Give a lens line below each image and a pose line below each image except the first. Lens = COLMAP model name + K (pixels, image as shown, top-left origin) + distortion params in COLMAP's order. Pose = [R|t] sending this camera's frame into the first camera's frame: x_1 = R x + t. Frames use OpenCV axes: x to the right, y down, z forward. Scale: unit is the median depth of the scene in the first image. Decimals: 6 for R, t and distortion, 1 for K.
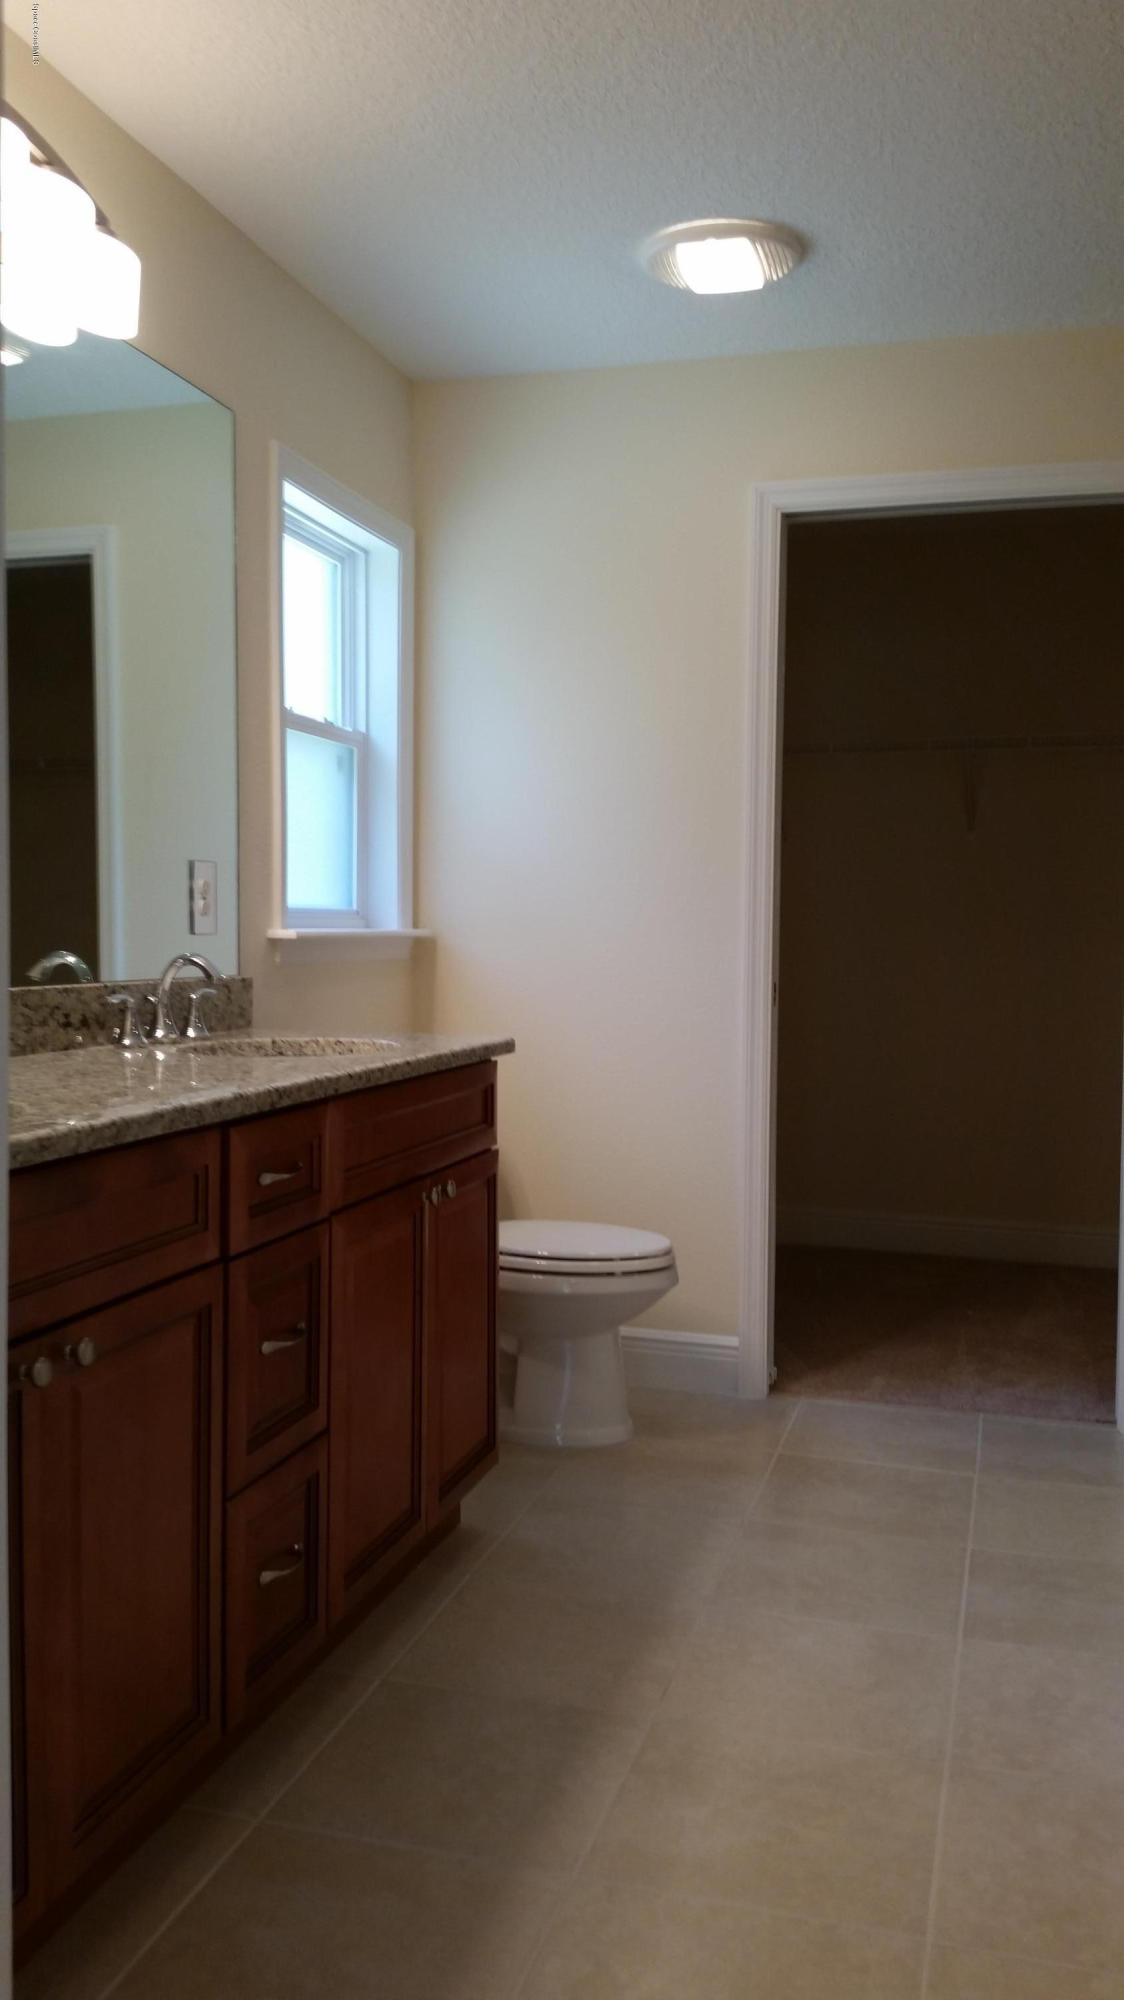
lens RADIAL K [[1608.3, 0, 560.6], [0, 1608.3, 1010.2], [0, 0, 1]] dist [0.164954, -0.379015]
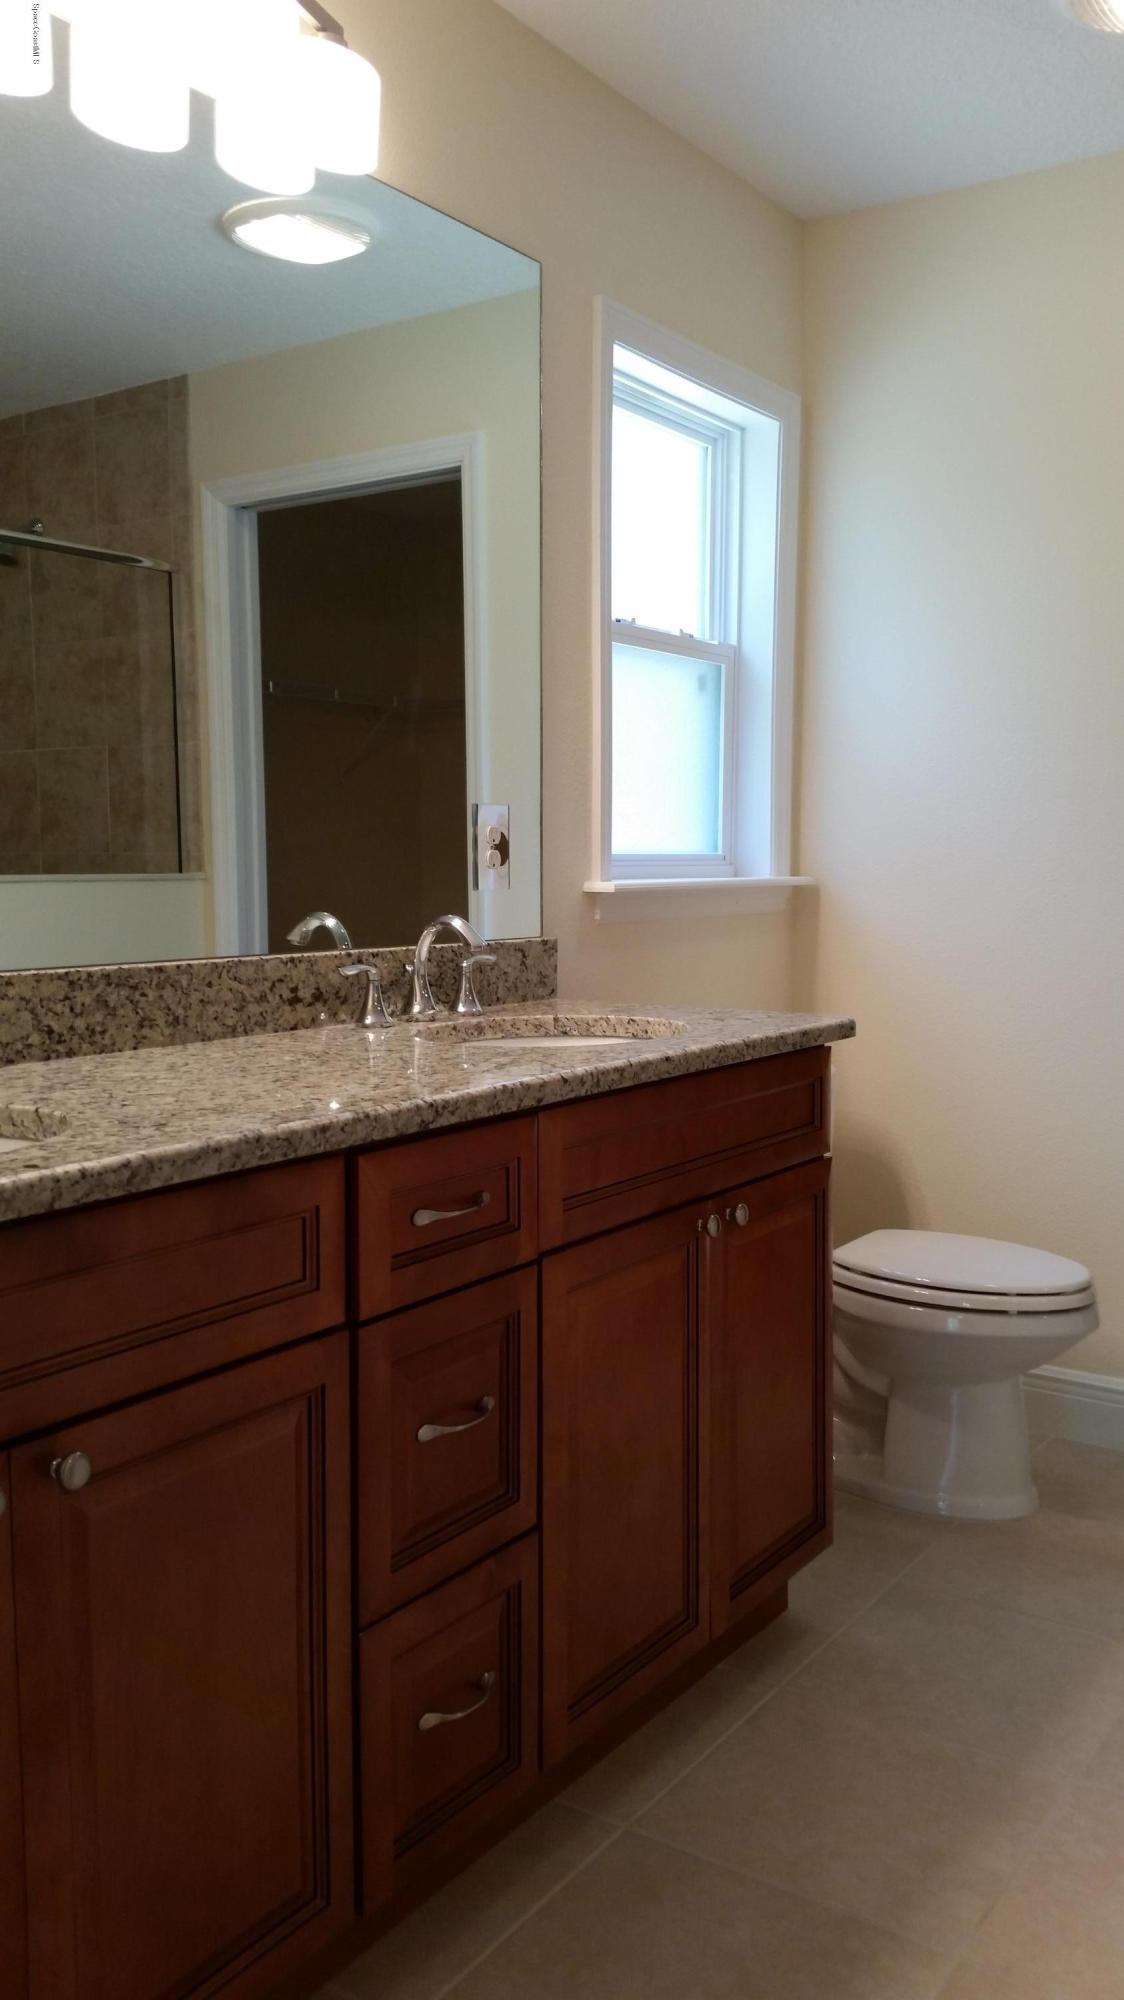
lens RADIAL K [[1608.3, 0, 560.6], [0, 1608.3, 1010.2], [0, 0, 1]] dist [0.164954, -0.379015]
pose [[0.948547, 0.019765, -0.316020, 0.092918], [-0.006773, 0.999088, 0.042155, -0.021303], [0.316565, -0.037846, 0.947816, 0.219395]]
